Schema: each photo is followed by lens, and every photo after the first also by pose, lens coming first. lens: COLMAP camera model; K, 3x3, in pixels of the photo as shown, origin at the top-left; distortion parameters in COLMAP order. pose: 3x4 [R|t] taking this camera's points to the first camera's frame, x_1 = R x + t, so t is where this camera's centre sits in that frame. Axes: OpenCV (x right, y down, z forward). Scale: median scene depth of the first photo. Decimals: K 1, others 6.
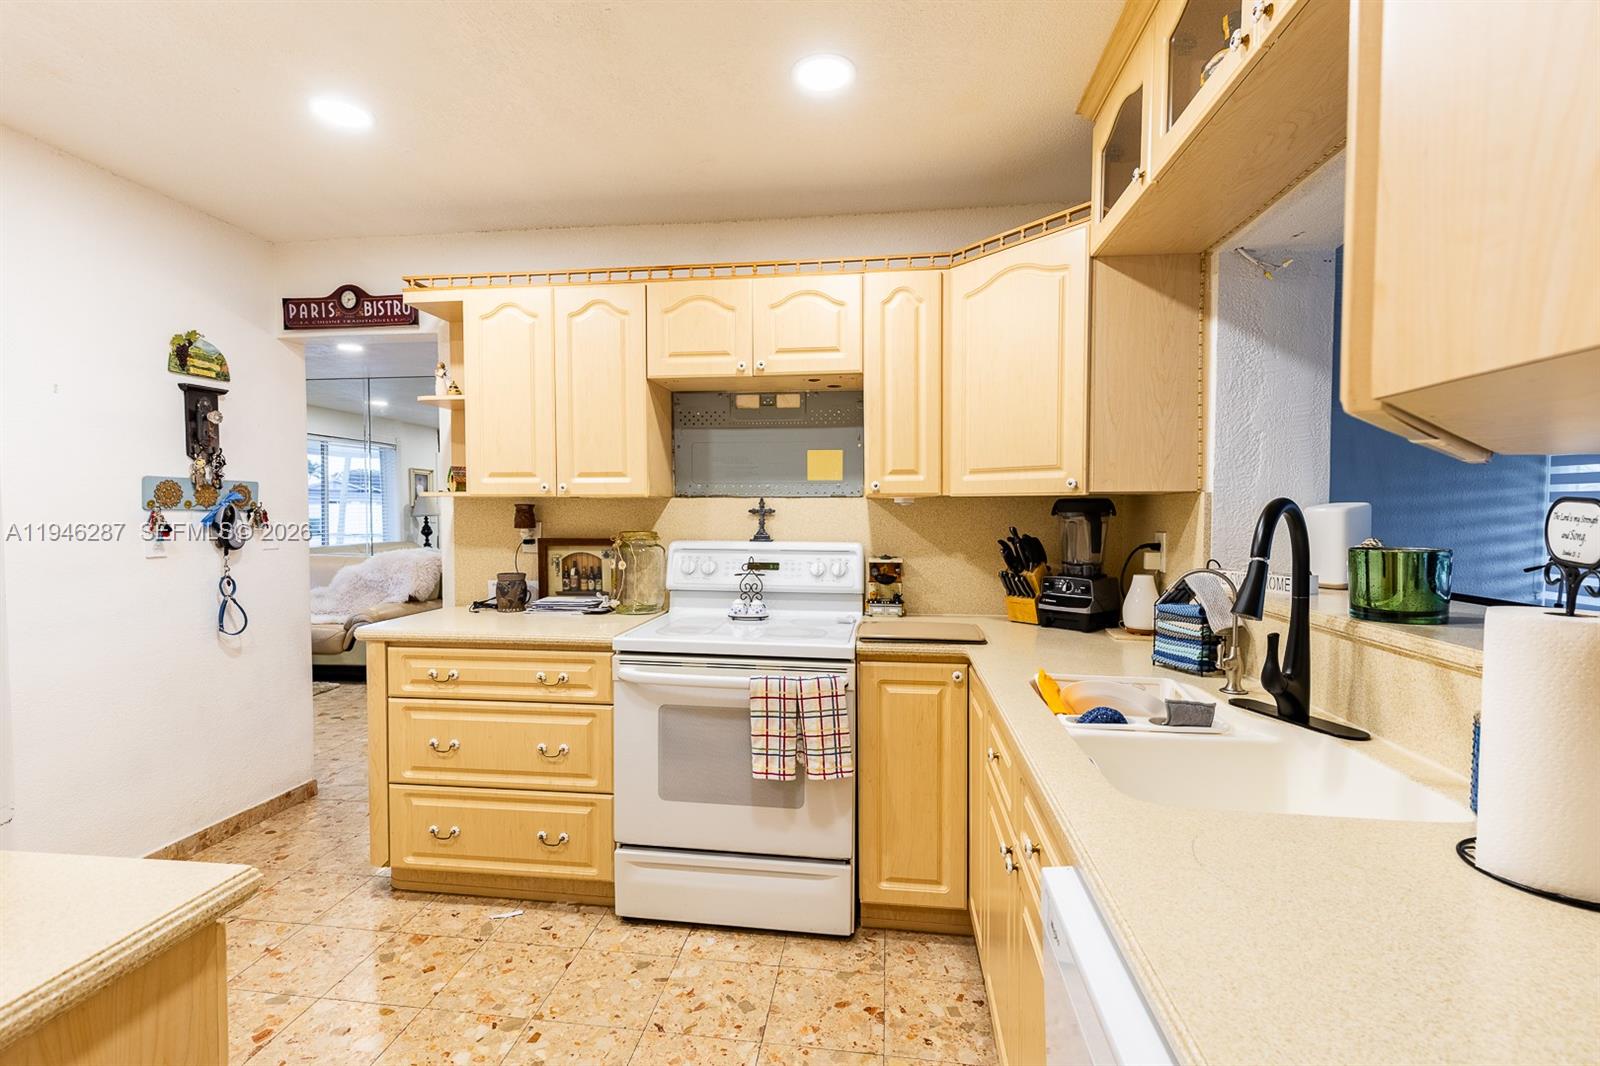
lens RADIAL K [[743.3, 0, 794.3], [0, 743.3, 539.0], [0, 0, 1]] dist [0.001294, 0.001896]
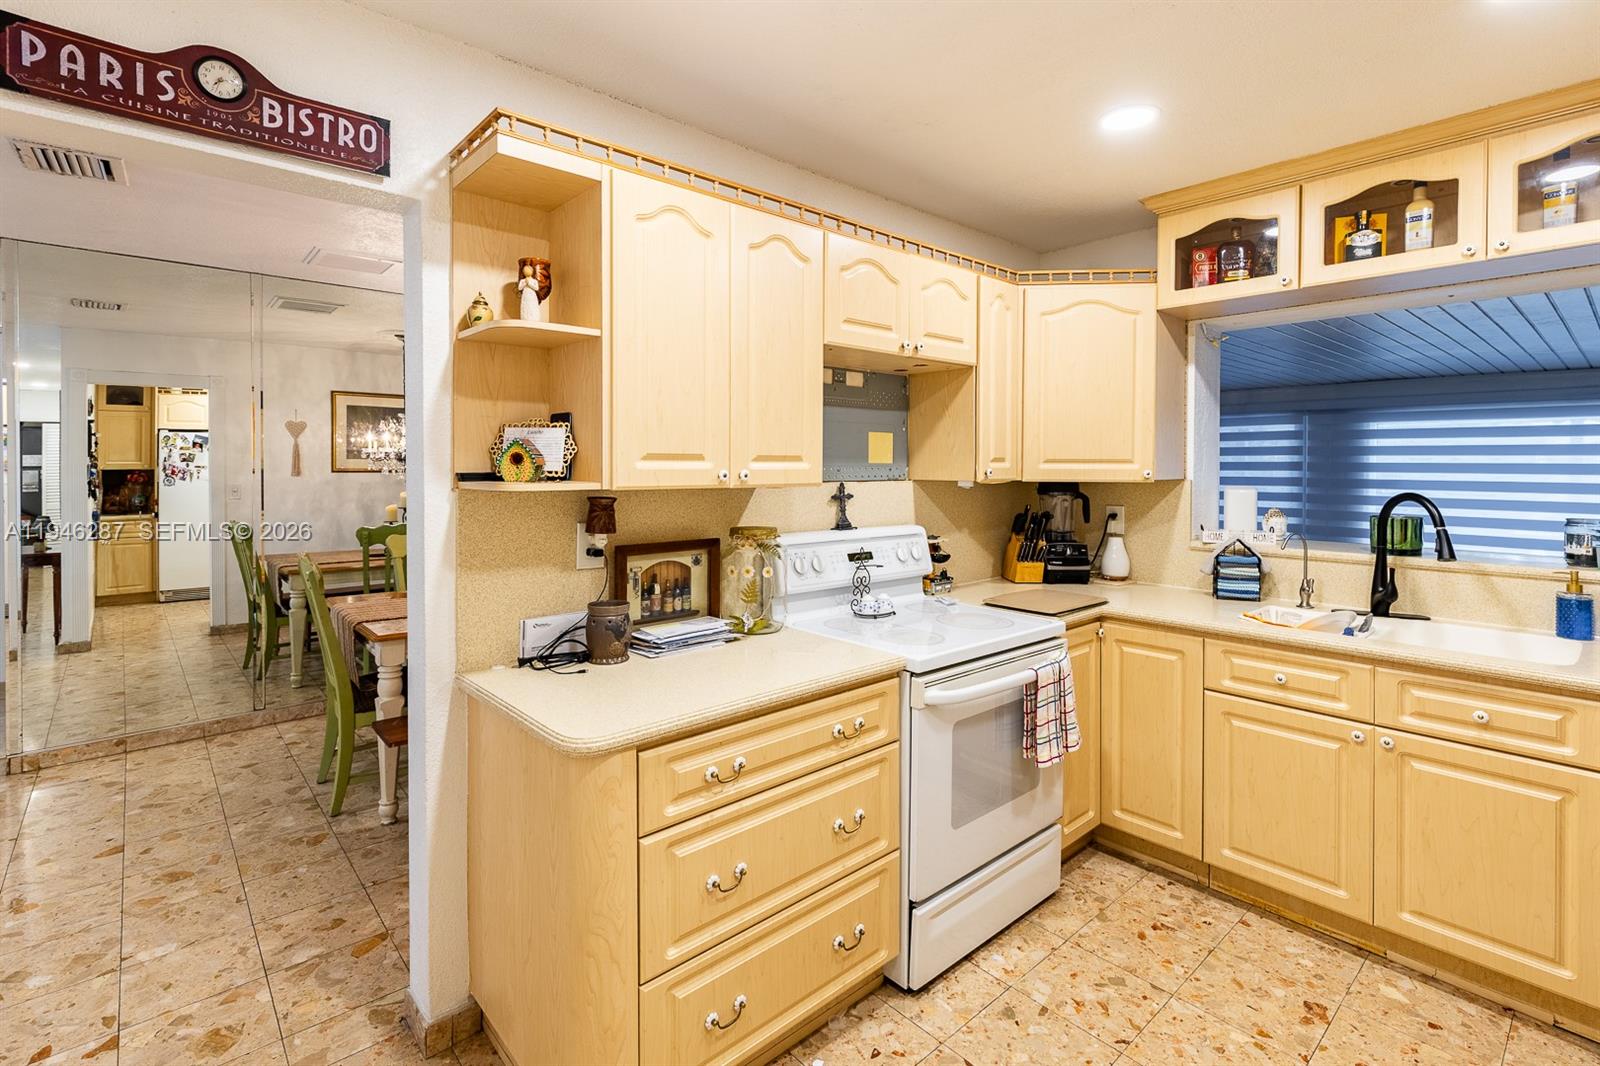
lens RADIAL K [[743.3, 0, 820.8], [0, 743.3, 479.4], [0, 0, 1]] dist [0.001294, 0.001896]
pose [[0.645056, -0.014240, 0.764003, -0.792487], [0.028654, 0.999574, -0.005563, -0.056785], [-0.763598, 0.025480, 0.645189, 0.444158]]
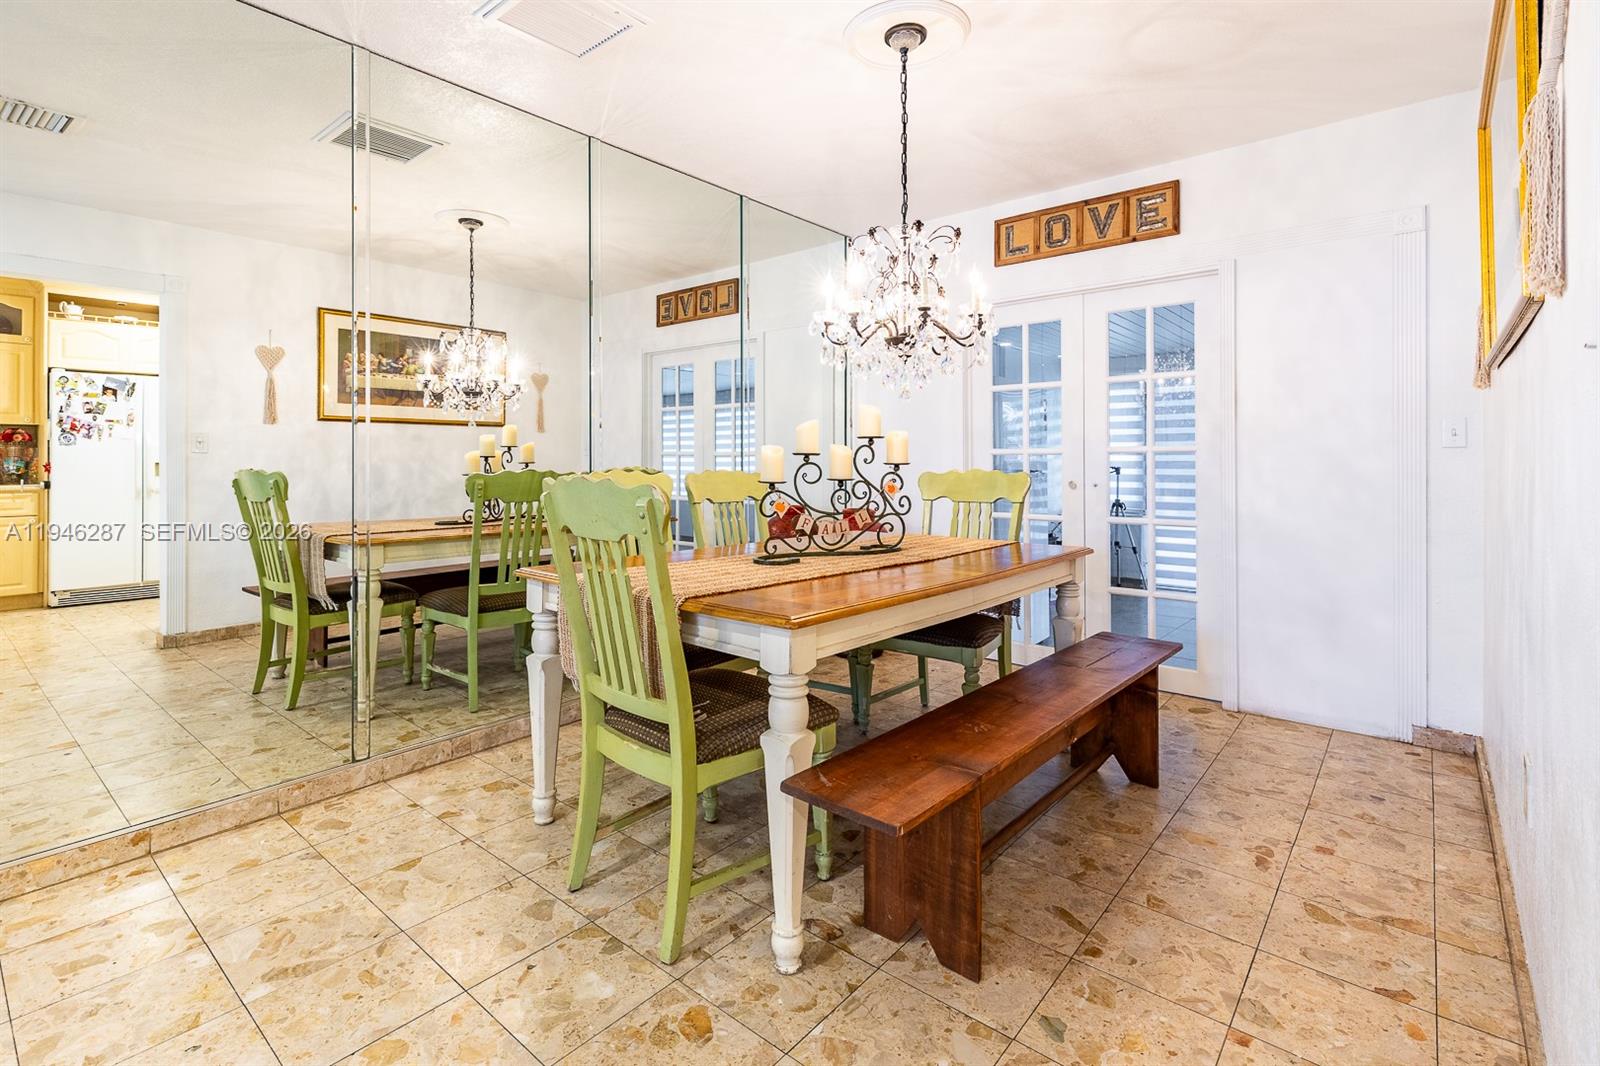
lens RADIAL K [[743.3, 0, 812.0], [0, 743.3, 453.6], [0, 0, 1]] dist [0.001294, 0.001896]
pose [[0.533923, 0.001329, 0.845532, -0.861248], [0.038965, 0.998898, -0.026175, 0.029131], [-0.844635, 0.046921, 0.533283, 1.271649]]
